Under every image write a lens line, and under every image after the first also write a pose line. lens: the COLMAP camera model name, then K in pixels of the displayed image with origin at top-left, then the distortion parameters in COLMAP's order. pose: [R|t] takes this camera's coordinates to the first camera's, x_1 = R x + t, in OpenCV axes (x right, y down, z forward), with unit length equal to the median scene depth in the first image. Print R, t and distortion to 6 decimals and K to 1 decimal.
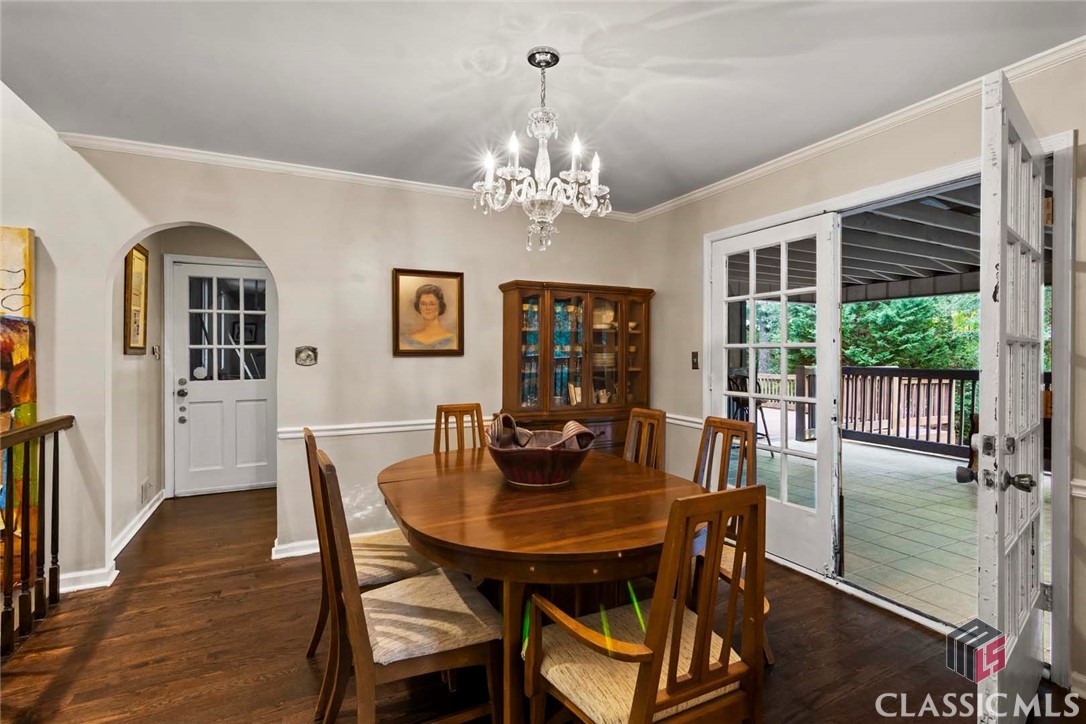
lens RADIAL K [[535.9, 0, 553.6], [0, 535.9, 358.6], [0, 0, 1]] dist [-0.003225, 0.003437]
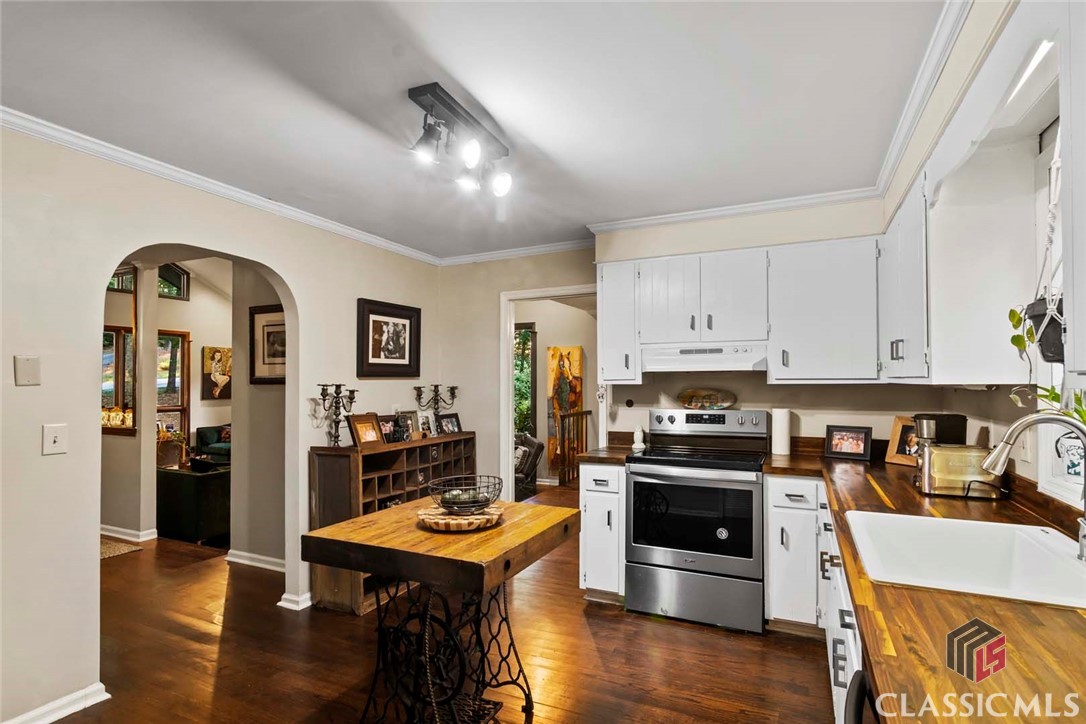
lens RADIAL K [[535.9, 0, 556.9], [0, 535.9, 379.5], [0, 0, 1]] dist [-0.003225, 0.003437]
pose [[0.623299, -0.009352, -0.781928, 0.834754], [-0.000473, 0.999924, -0.012337, -0.015124], [0.781984, 0.008059, 0.623247, -0.626907]]
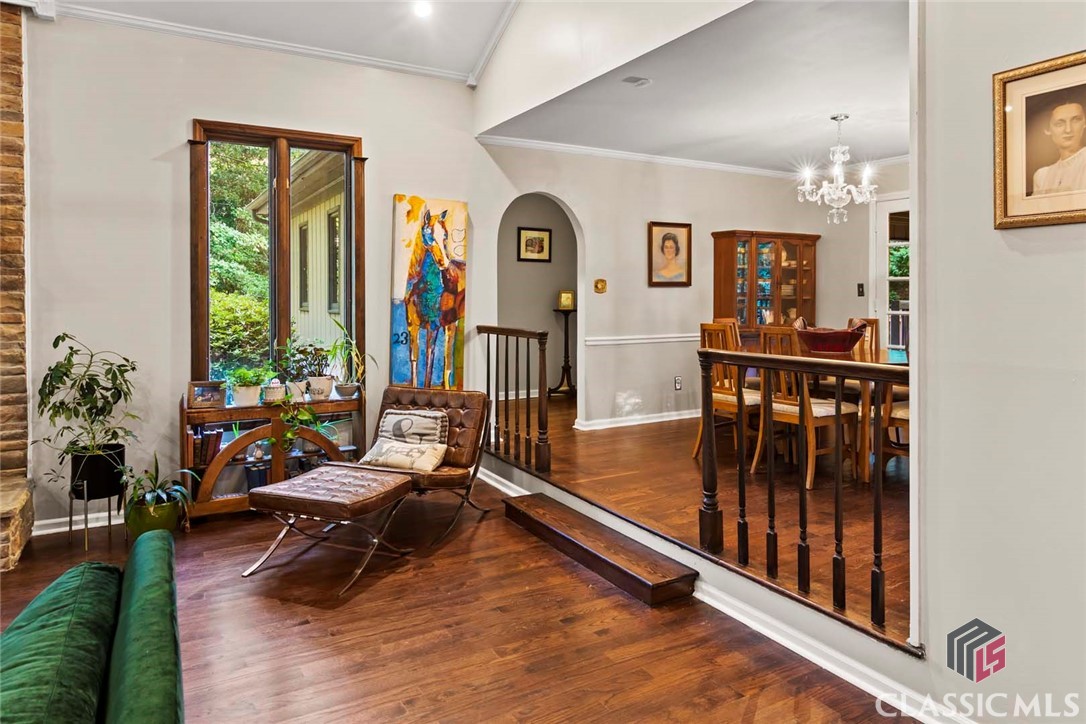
lens RADIAL K [[693.6, 0, 559.5], [0, 693.6, 302.1], [0, 0, 1]] dist [-0.017333, -0.002813]
pose [[0.997288, -0.005033, 0.073431, -0.594365], [0.005073, 0.999987, -0.000364, 0.030415], [-0.073428, 0.000736, 0.997300, -0.651038]]
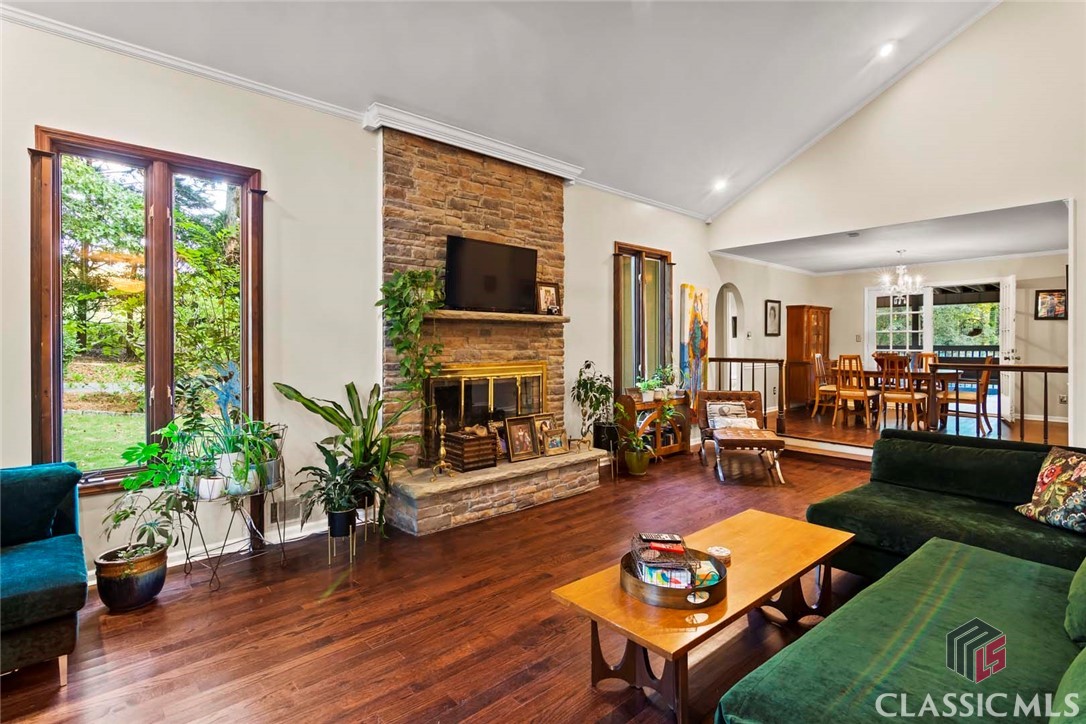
lens RADIAL K [[535.9, 0, 569.5], [0, 535.9, 342.9], [0, 0, 1]] dist [-0.003225, 0.003437]
pose [[0.957899, -0.005846, 0.287046, -1.658802], [0.009351, 0.999898, -0.010842, 0.039242], [-0.286953, 0.013069, 0.957856, -0.931193]]
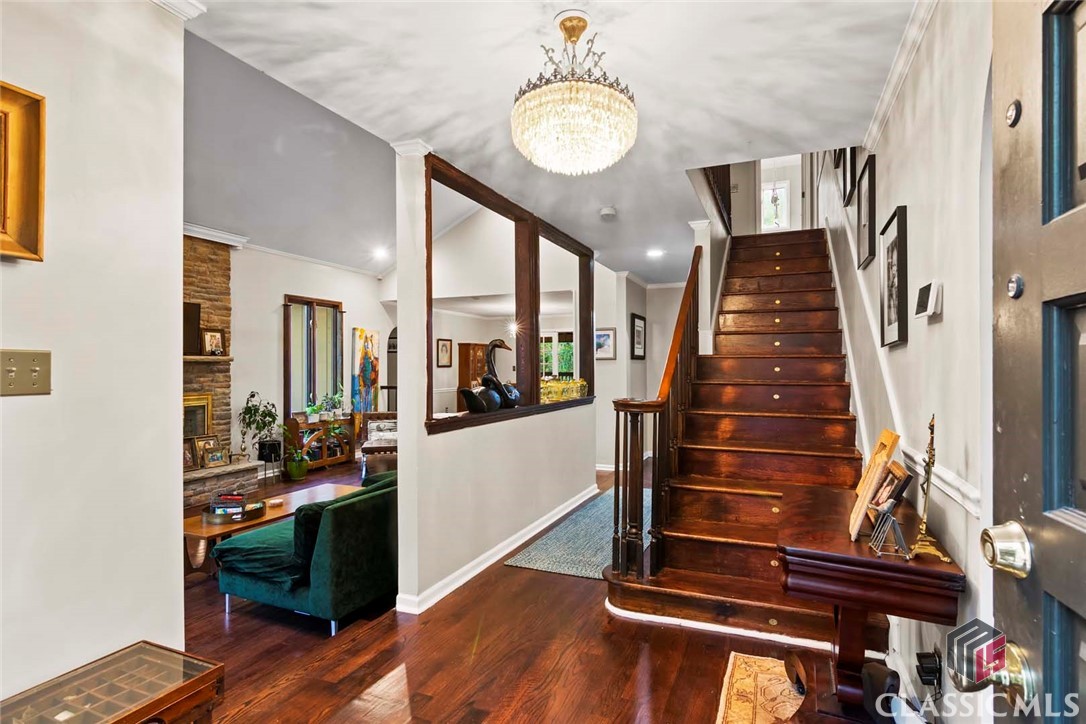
lens RADIAL K [[535.9, 0, 558.7], [0, 535.9, 362.8], [0, 0, 1]] dist [-0.003225, 0.003437]
pose [[0.755007, -0.001895, 0.655714, -1.606334], [0.012341, 0.999860, -0.011319, 0.010127], [-0.655601, 0.016638, 0.754924, -1.567146]]
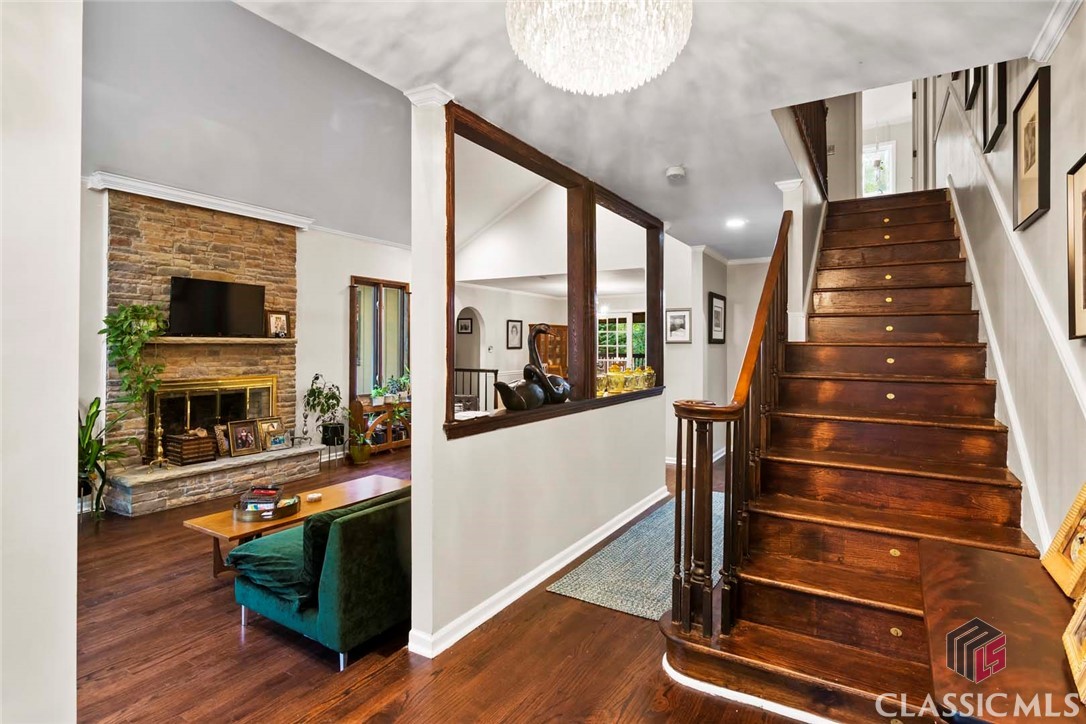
lens RADIAL K [[535.9, 0, 565.9], [0, 535.9, 339.4], [0, 0, 1]] dist [-0.003225, 0.003437]
pose [[0.837259, 0.005409, 0.546779, -1.491012], [0.005439, 0.999819, -0.018220, -0.003333], [-0.546779, 0.018229, 0.837079, -1.487545]]
